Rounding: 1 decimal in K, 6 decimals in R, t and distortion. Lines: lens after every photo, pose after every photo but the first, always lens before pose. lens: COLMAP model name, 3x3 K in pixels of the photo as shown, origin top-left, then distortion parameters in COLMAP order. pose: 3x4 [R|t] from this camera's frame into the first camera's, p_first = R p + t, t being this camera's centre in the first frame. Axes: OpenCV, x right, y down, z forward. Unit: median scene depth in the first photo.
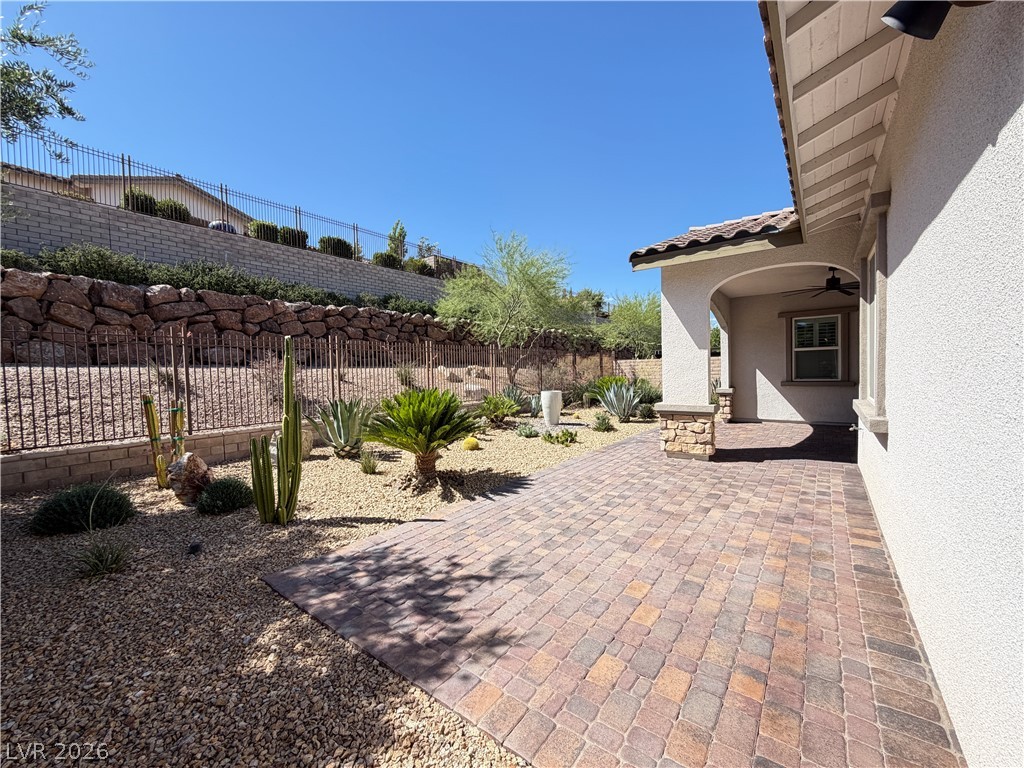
lens RADIAL K [[408.3, 0, 515.3], [0, 408.3, 383.8], [0, 0, 1]] dist [-0.000847, -0.000143]
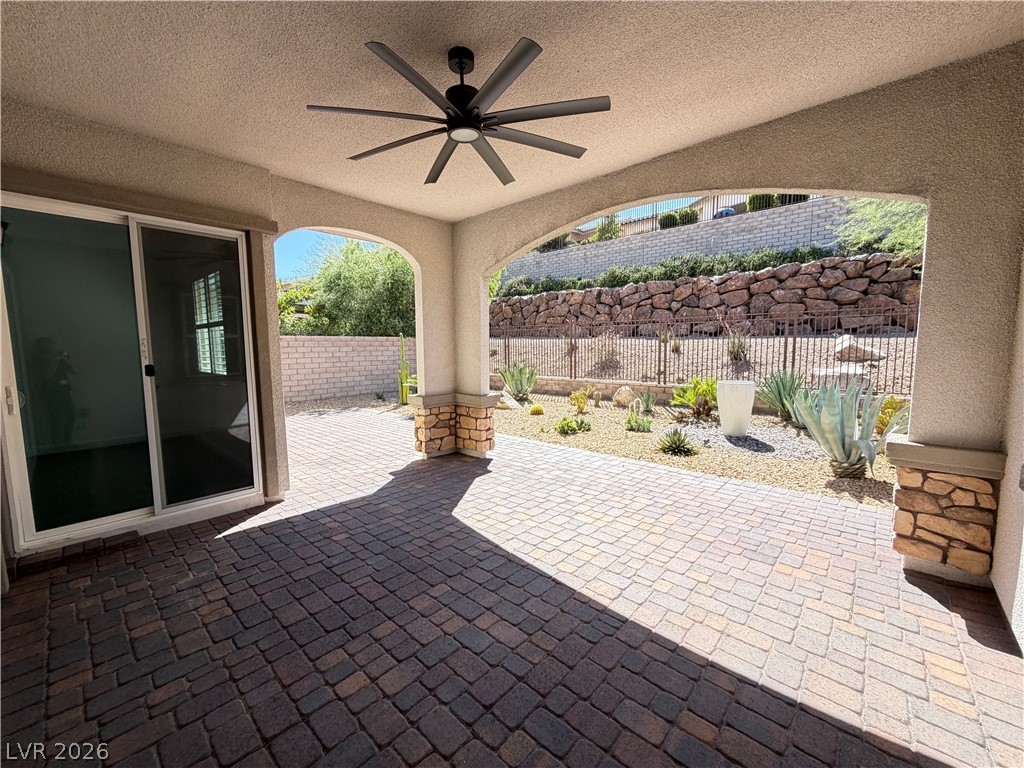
lens RADIAL K [[408.3, 0, 516.3], [0, 408.3, 384.0], [0, 0, 1]] dist [-0.000847, -0.000143]
pose [[-0.080839, 0.113254, -0.990272, 0.614358], [-0.028322, 0.992861, 0.115862, -0.031840], [0.996325, 0.037413, -0.077055, 0.628405]]
